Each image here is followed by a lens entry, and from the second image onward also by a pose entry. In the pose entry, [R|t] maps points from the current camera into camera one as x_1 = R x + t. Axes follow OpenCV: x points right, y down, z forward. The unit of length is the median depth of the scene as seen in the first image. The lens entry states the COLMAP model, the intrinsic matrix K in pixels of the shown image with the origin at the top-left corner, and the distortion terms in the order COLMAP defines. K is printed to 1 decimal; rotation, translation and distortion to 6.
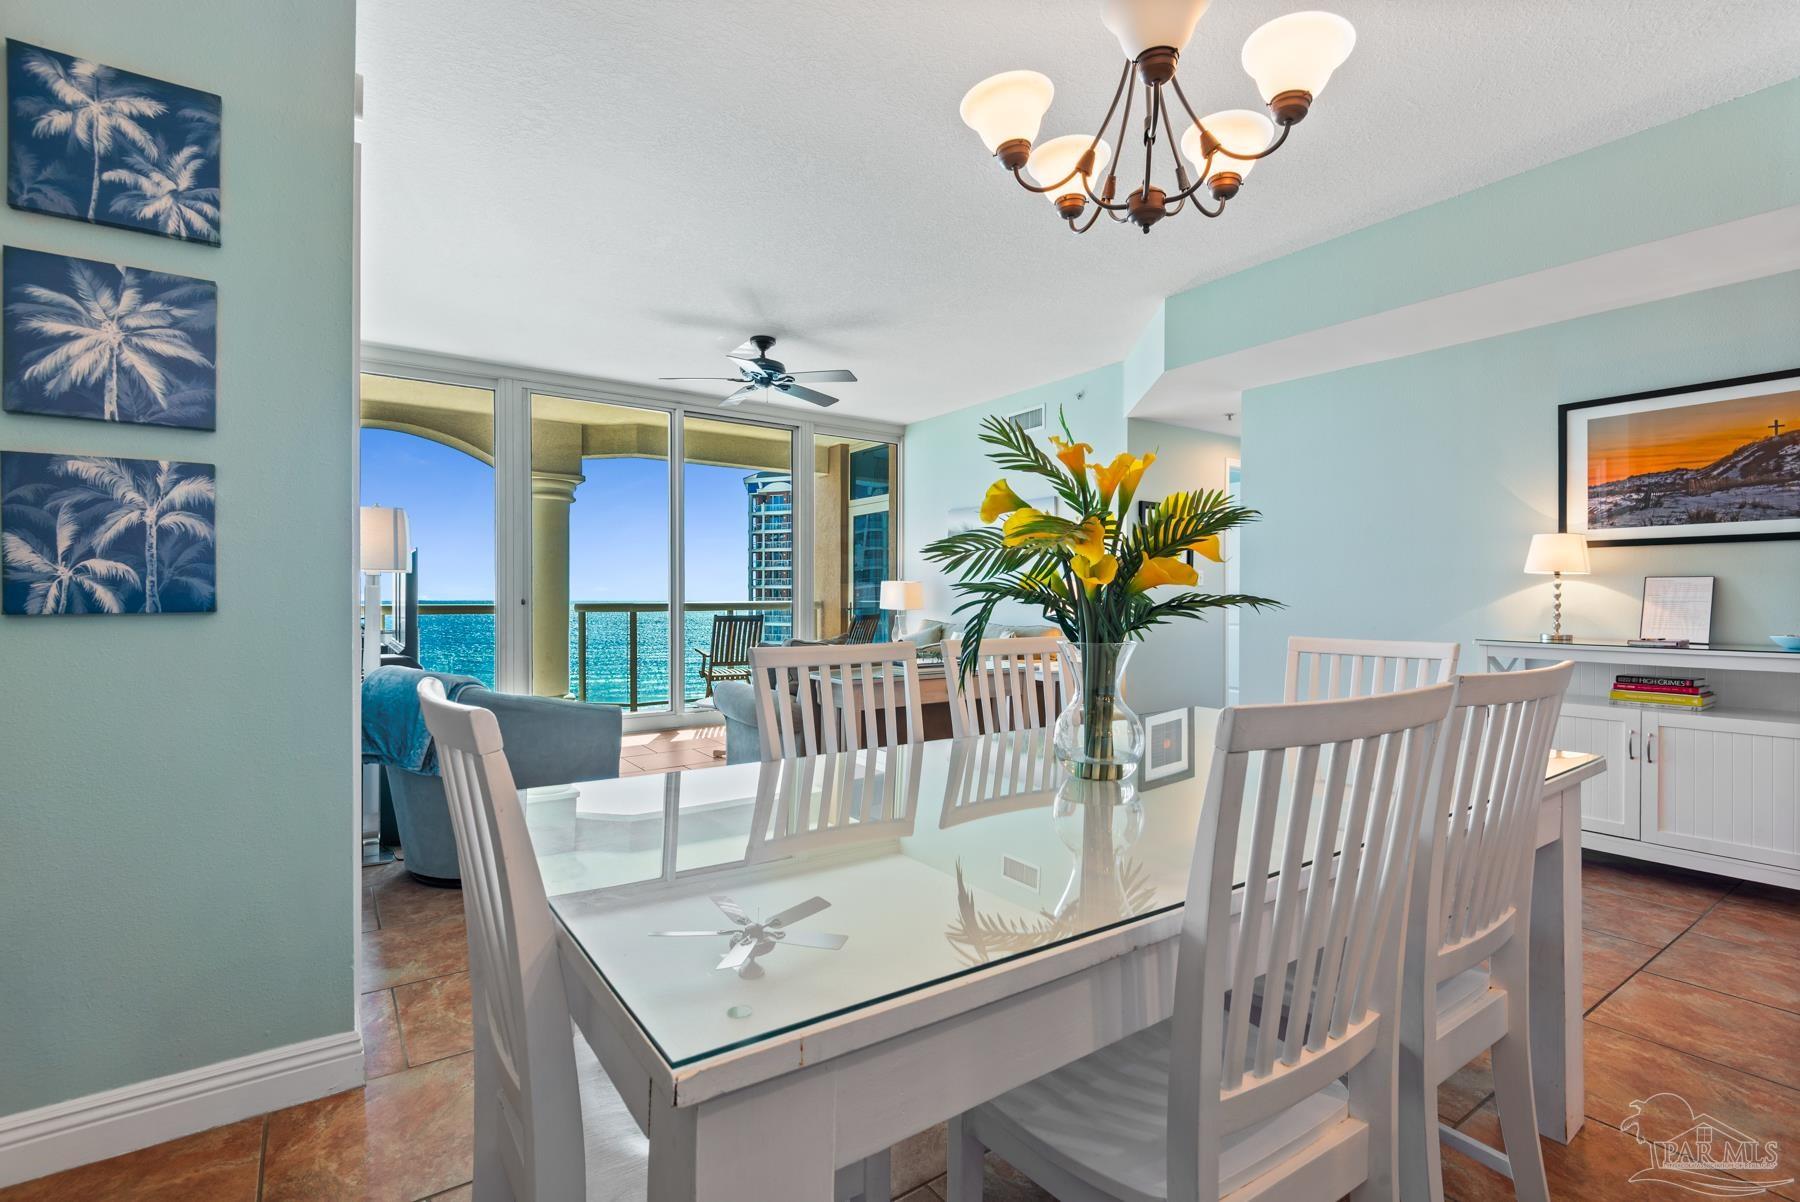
lens RADIAL K [[821.9, 0, 901.7], [0, 821.9, 597.1], [0, 0, 1]] dist [0.029644, -0.012433]
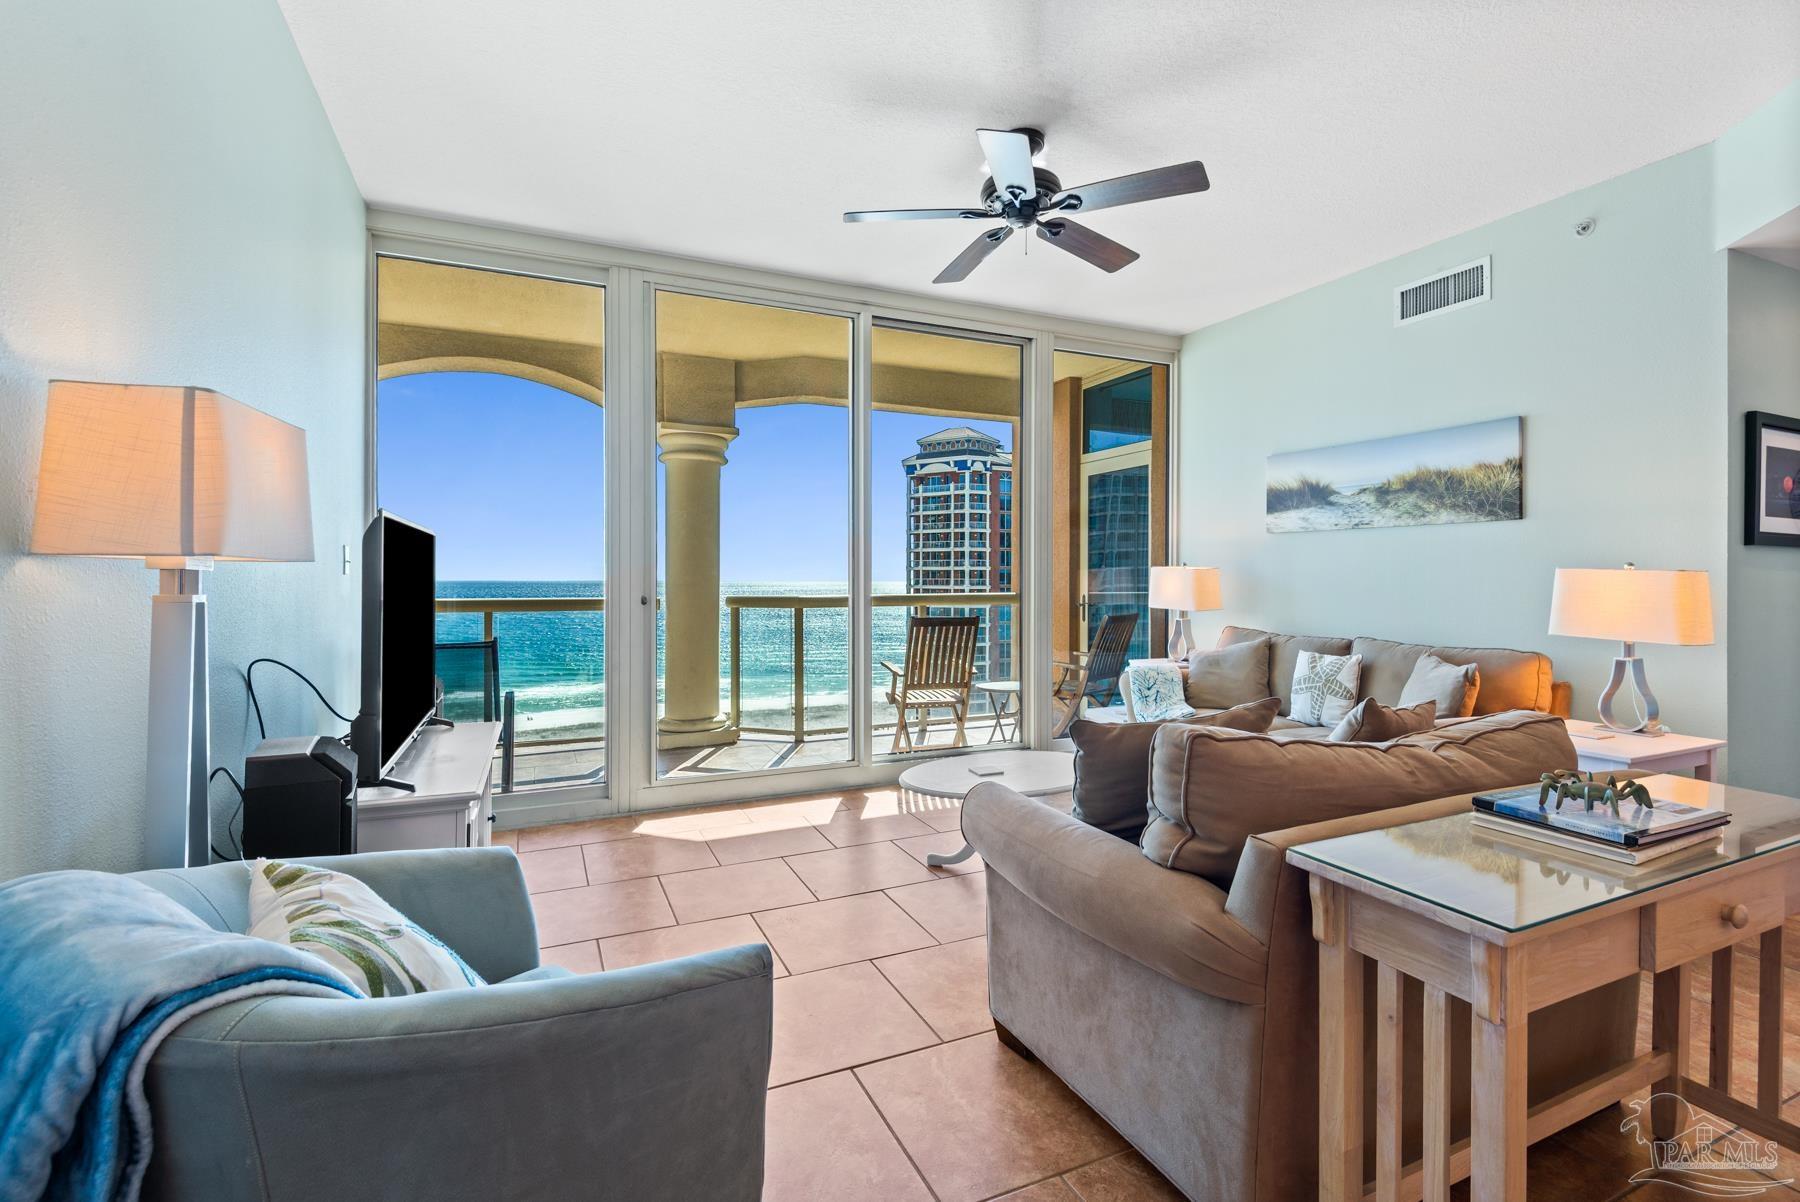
lens RADIAL K [[821.9, 0, 897.0], [0, 821.9, 577.0], [0, 0, 1]] dist [0.029644, -0.012433]
pose [[0.980892, 0.000338, -0.194553, -0.212180], [-0.000426, 1.000000, -0.000412, -0.022871], [0.194553, 0.000487, 0.980892, 0.648361]]
